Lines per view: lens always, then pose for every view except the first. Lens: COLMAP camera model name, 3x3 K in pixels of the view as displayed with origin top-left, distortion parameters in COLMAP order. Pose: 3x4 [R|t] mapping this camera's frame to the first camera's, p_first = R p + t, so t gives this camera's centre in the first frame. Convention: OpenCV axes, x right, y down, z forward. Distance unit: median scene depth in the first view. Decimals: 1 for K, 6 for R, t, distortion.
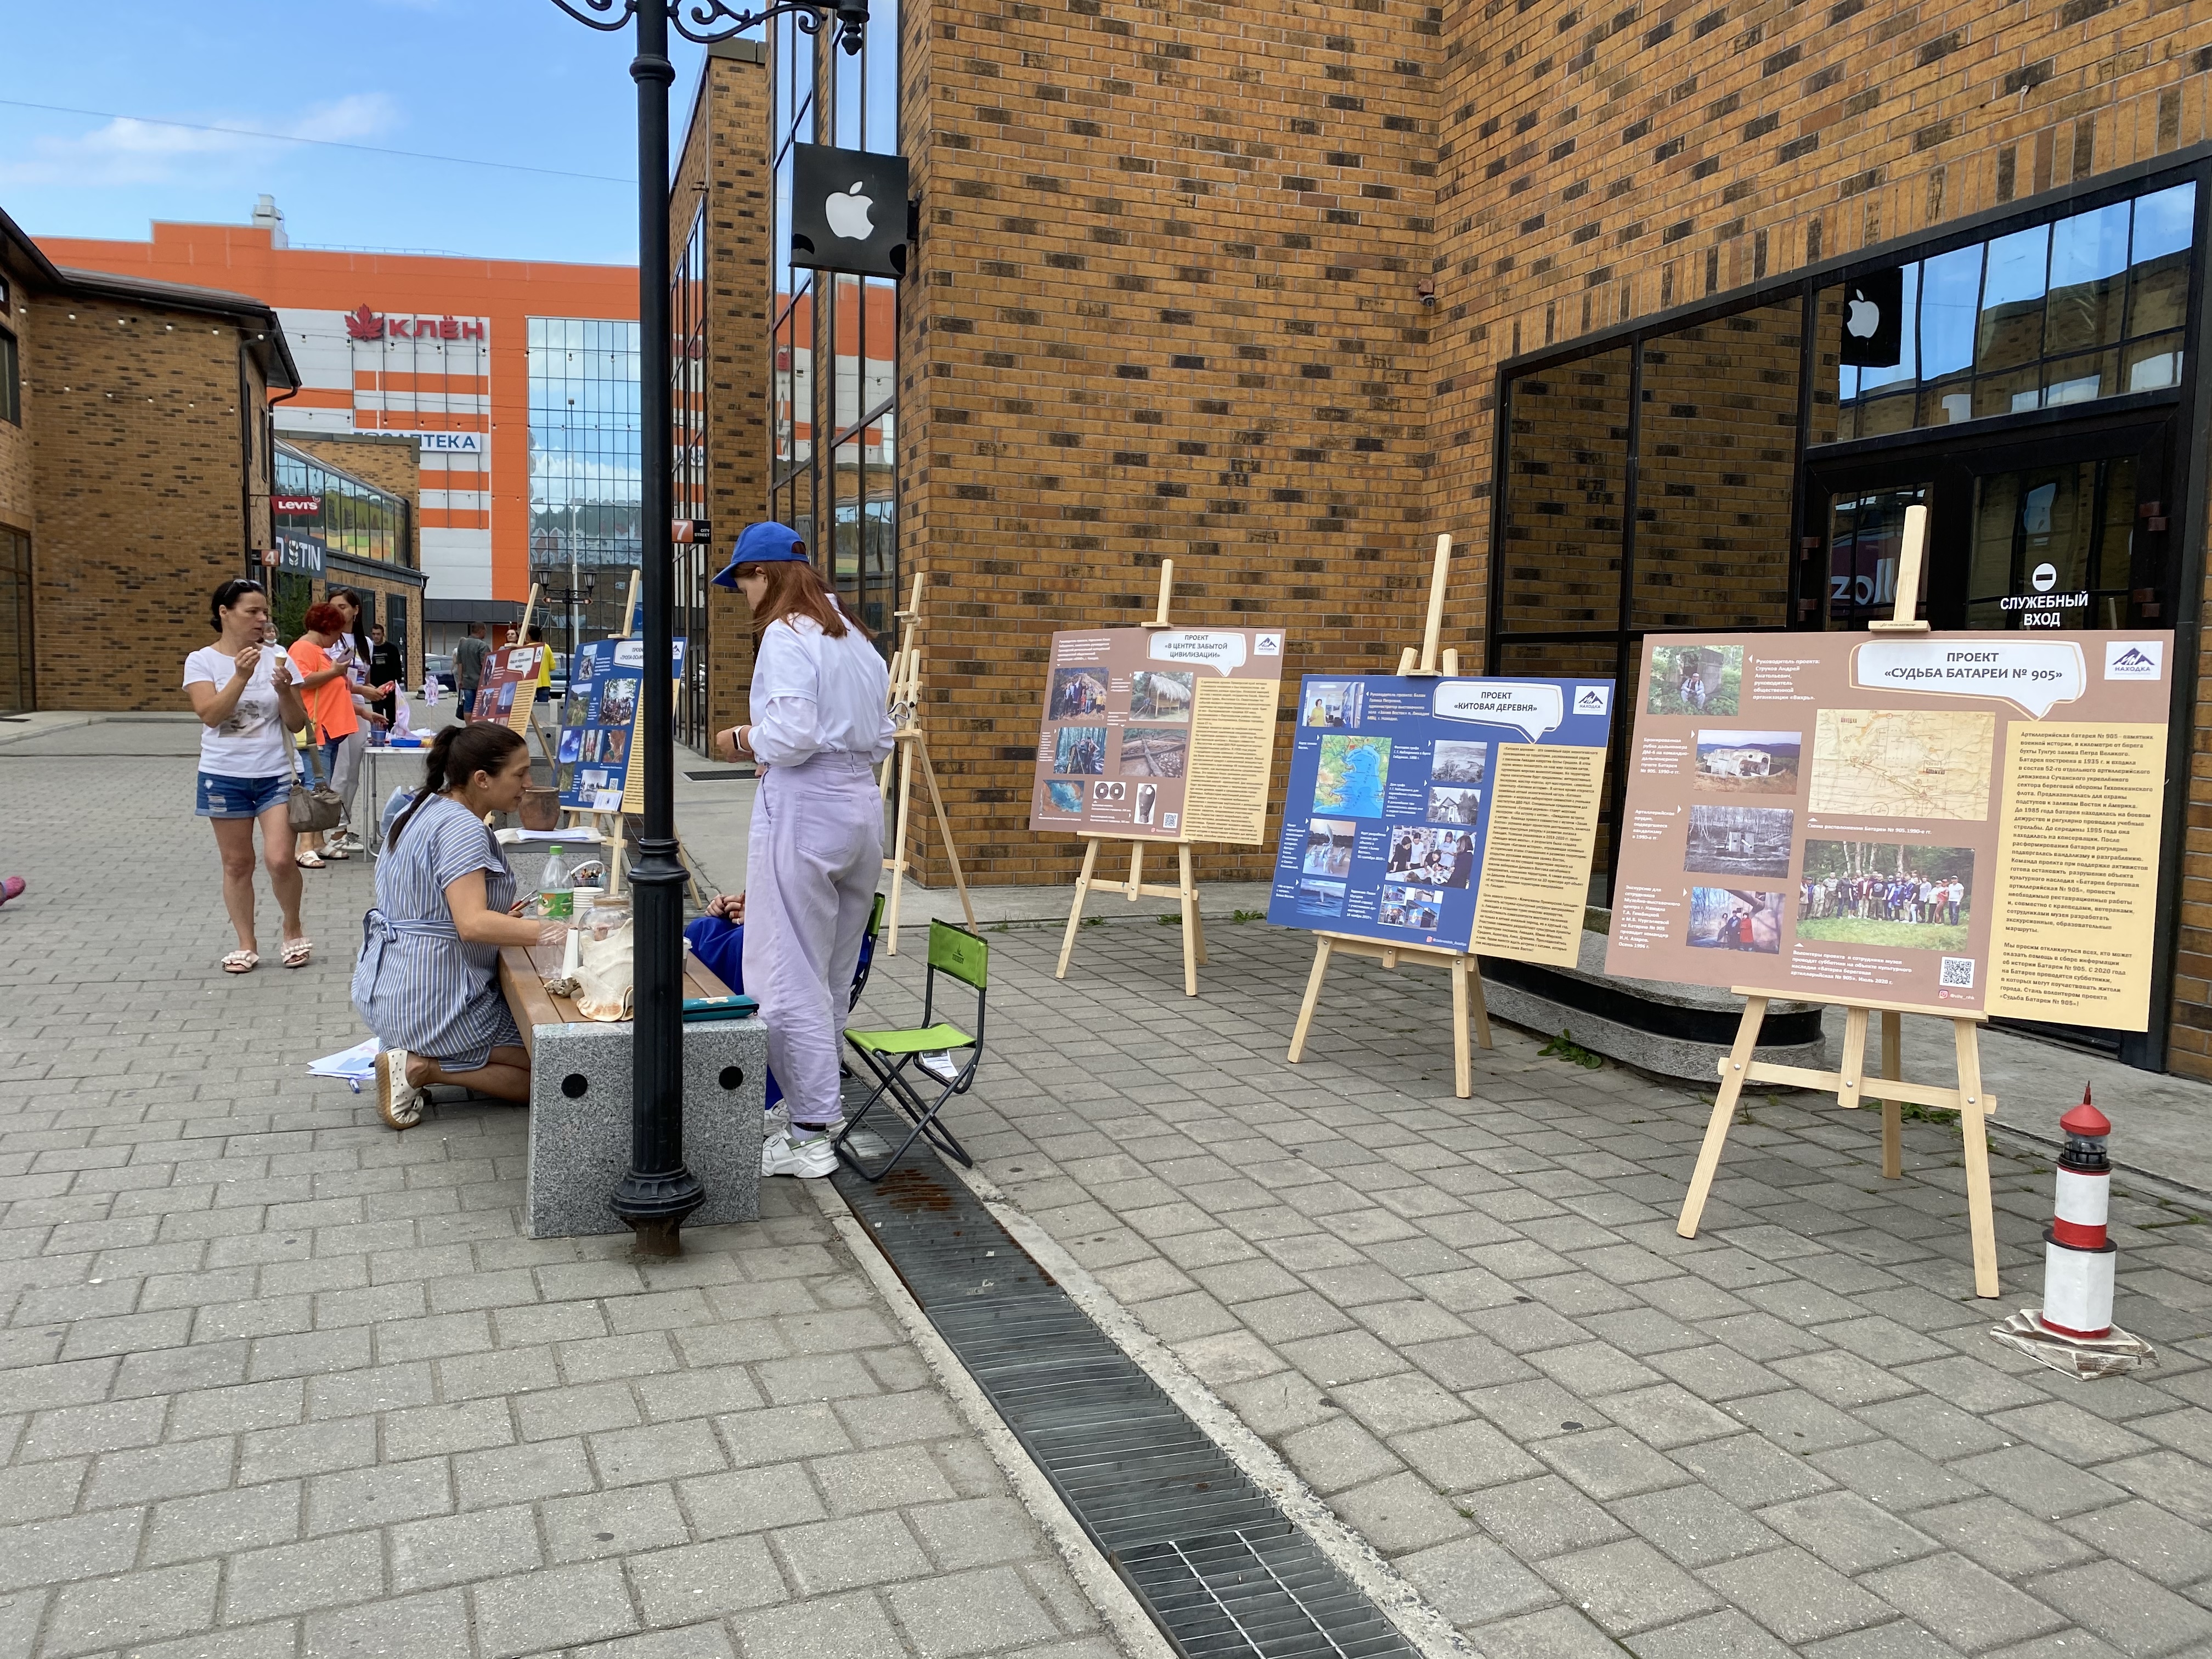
lens RADIAL K [[1698.3, 0, 1106.0], [0, 1698.3, 829.5], [0, 0, 1]] dist [0.145764, -0.289823]
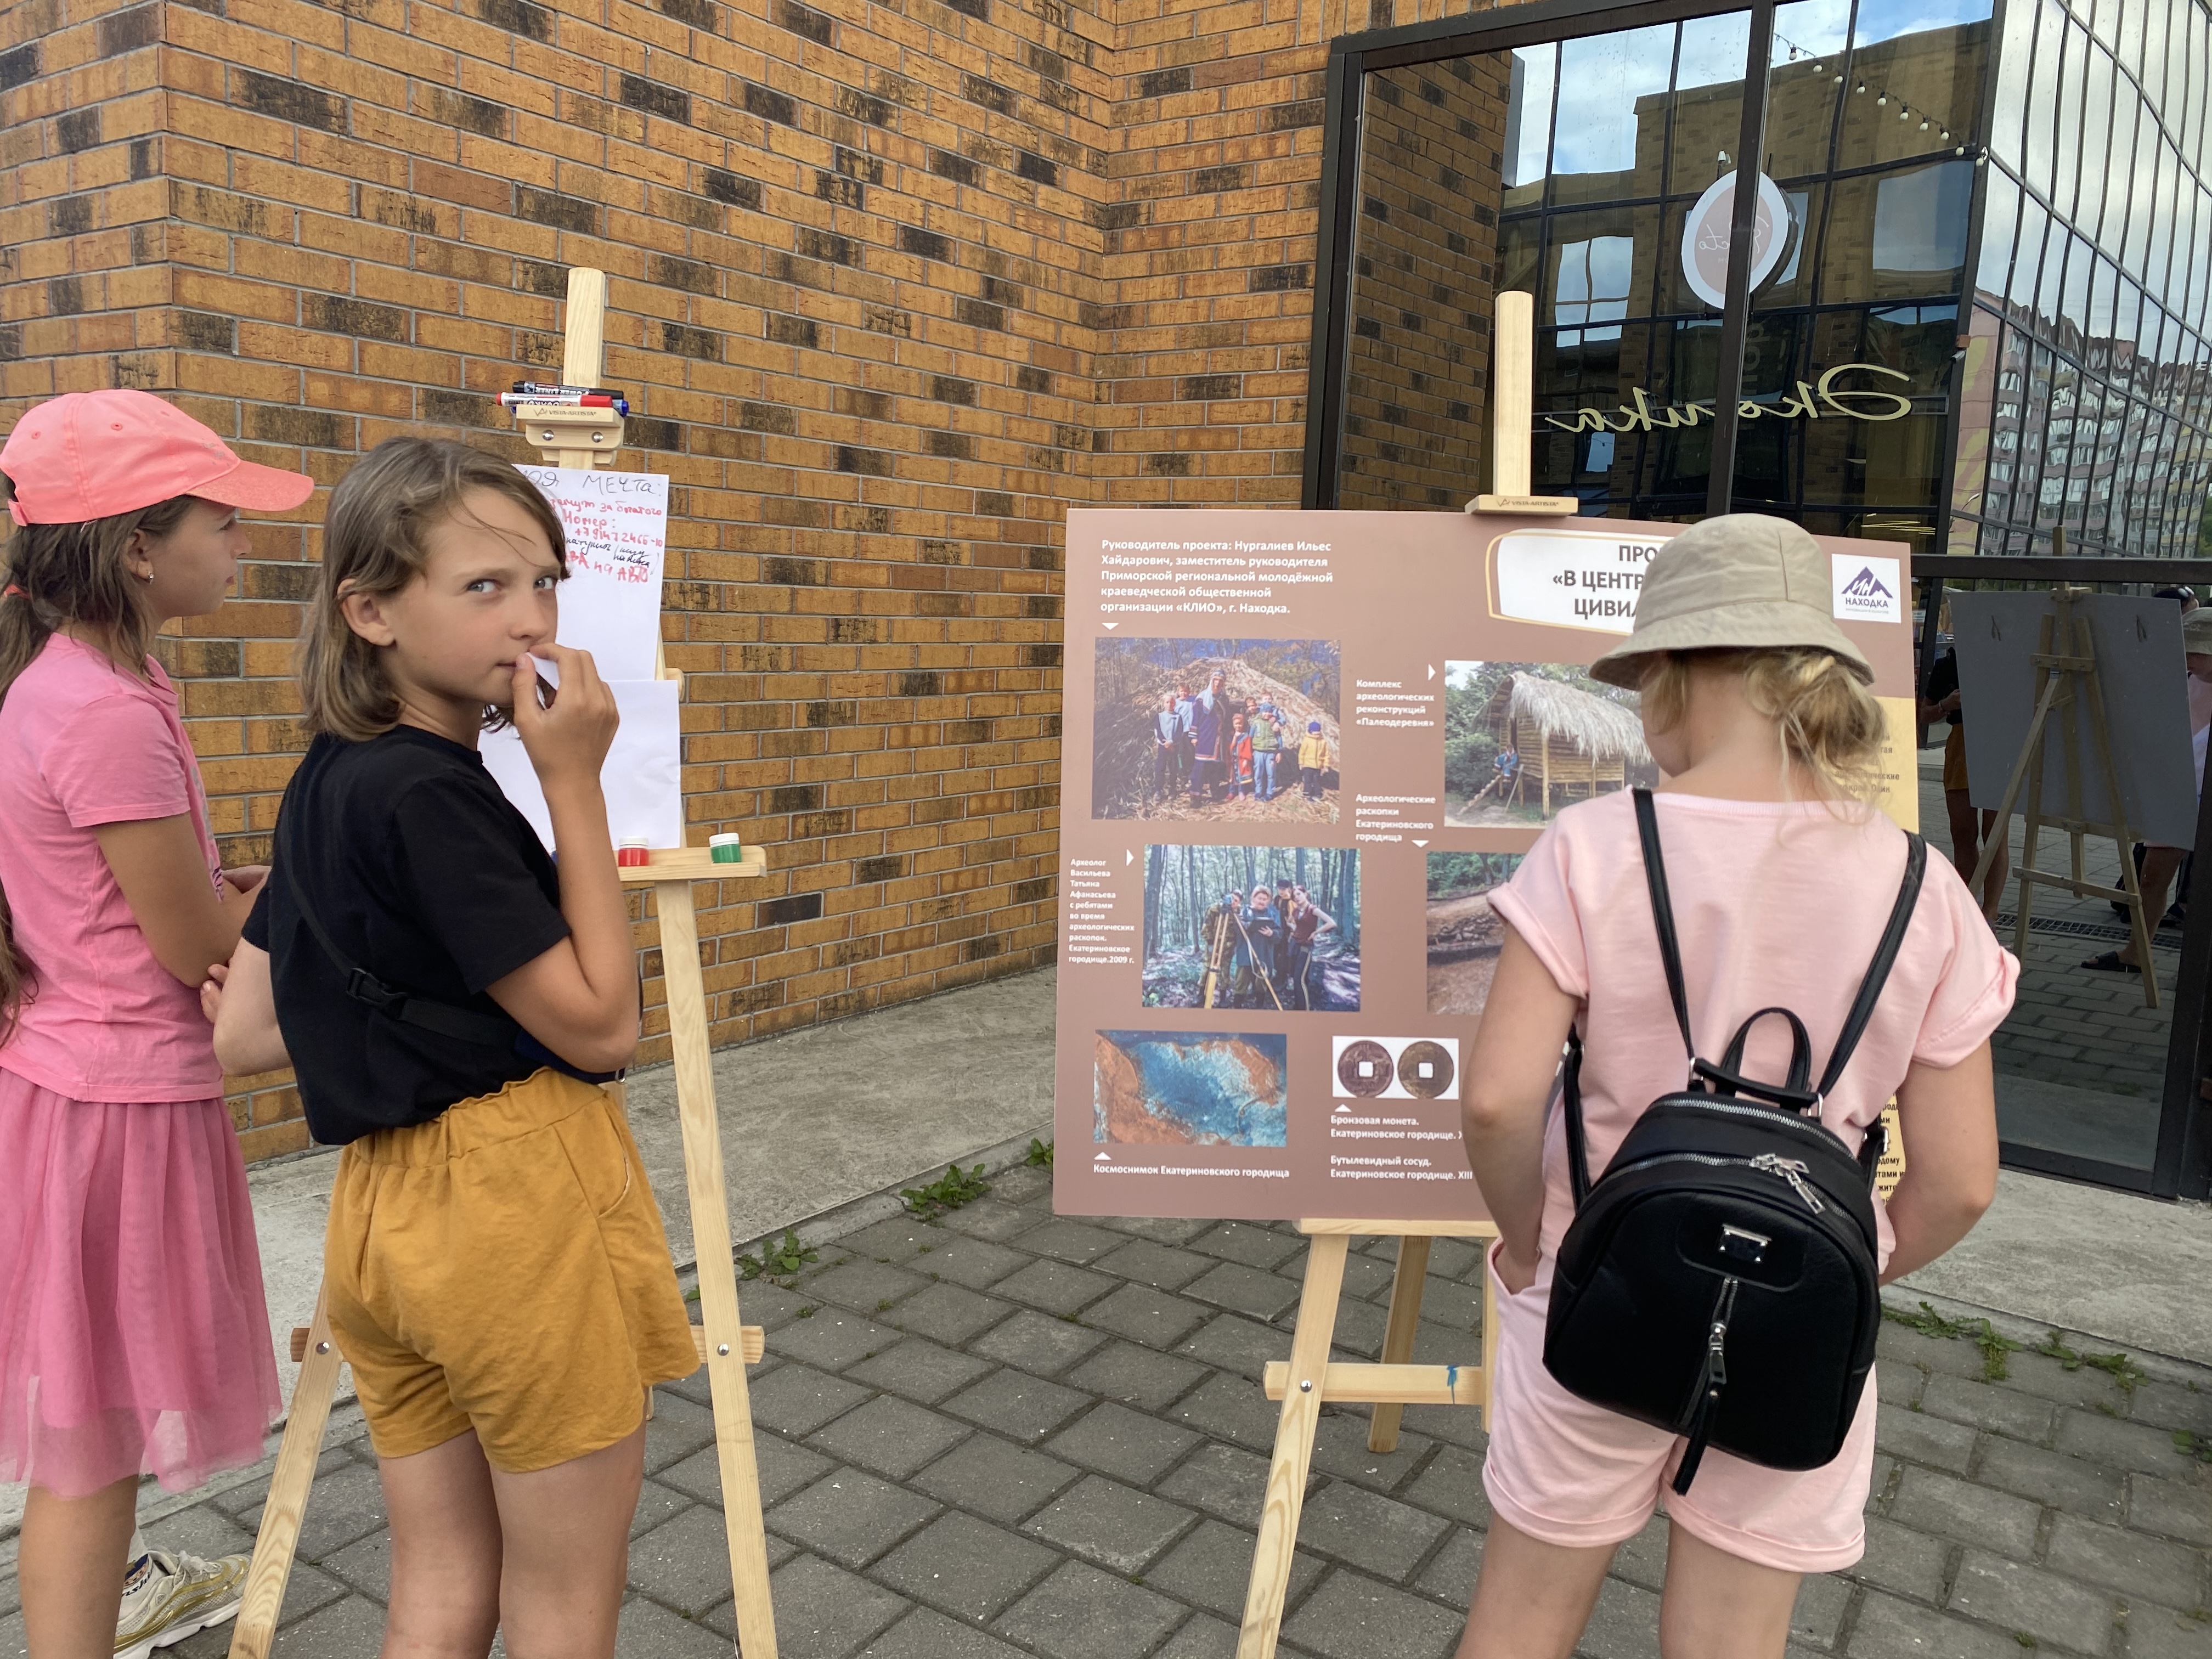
lens RADIAL K [[1719.4, 0, 1106.0], [0, 1719.4, 829.5], [0, 0, 1]] dist [0.007536, 0.003439]
pose [[0.819631, -0.059251, 0.569820, -0.153736], [0.022050, 0.997163, 0.071970, -0.064662], [-0.572467, -0.046425, 0.818612, 0.589617]]
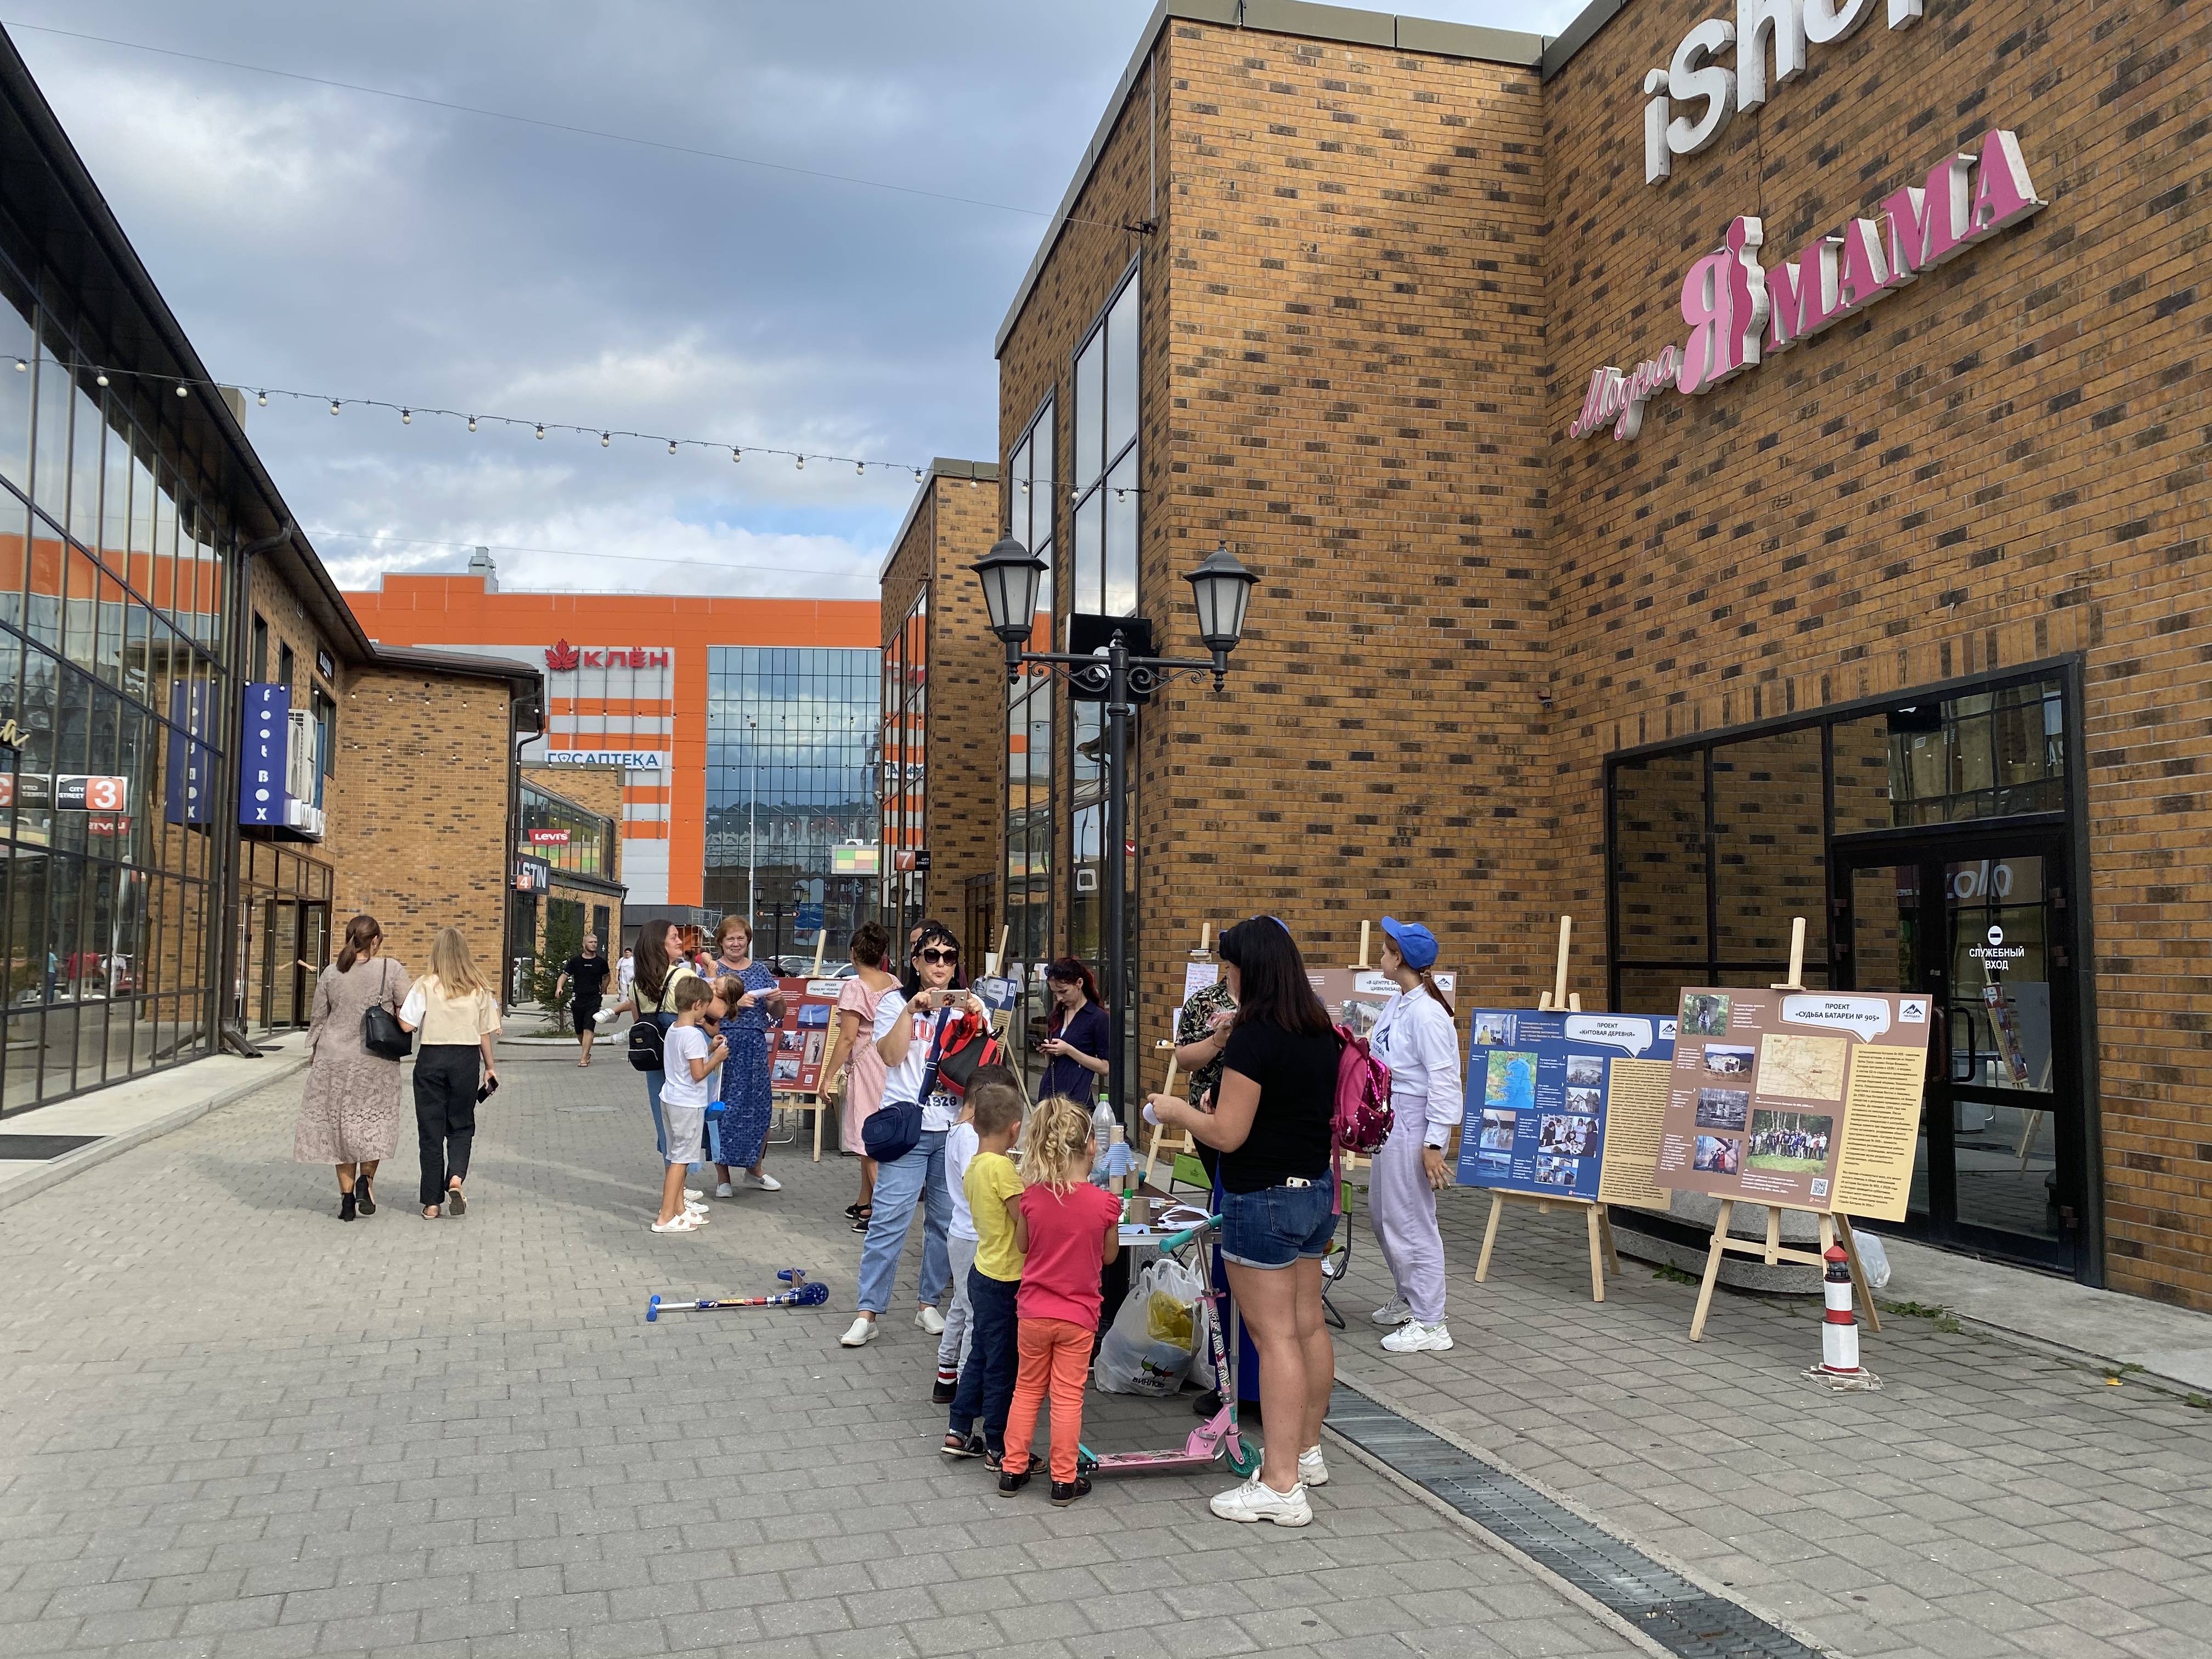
lens RADIAL K [[1695.8, 0, 1100.2], [0, 1695.8, 841.3], [0, 0, 1]] dist [0.168804, -0.504086]
pose [[0.996672, -0.018884, -0.079300, -0.051452], [0.005937, 0.987029, -0.160431, 0.000320], [0.081301, 0.159426, 0.983856, -0.301353]]
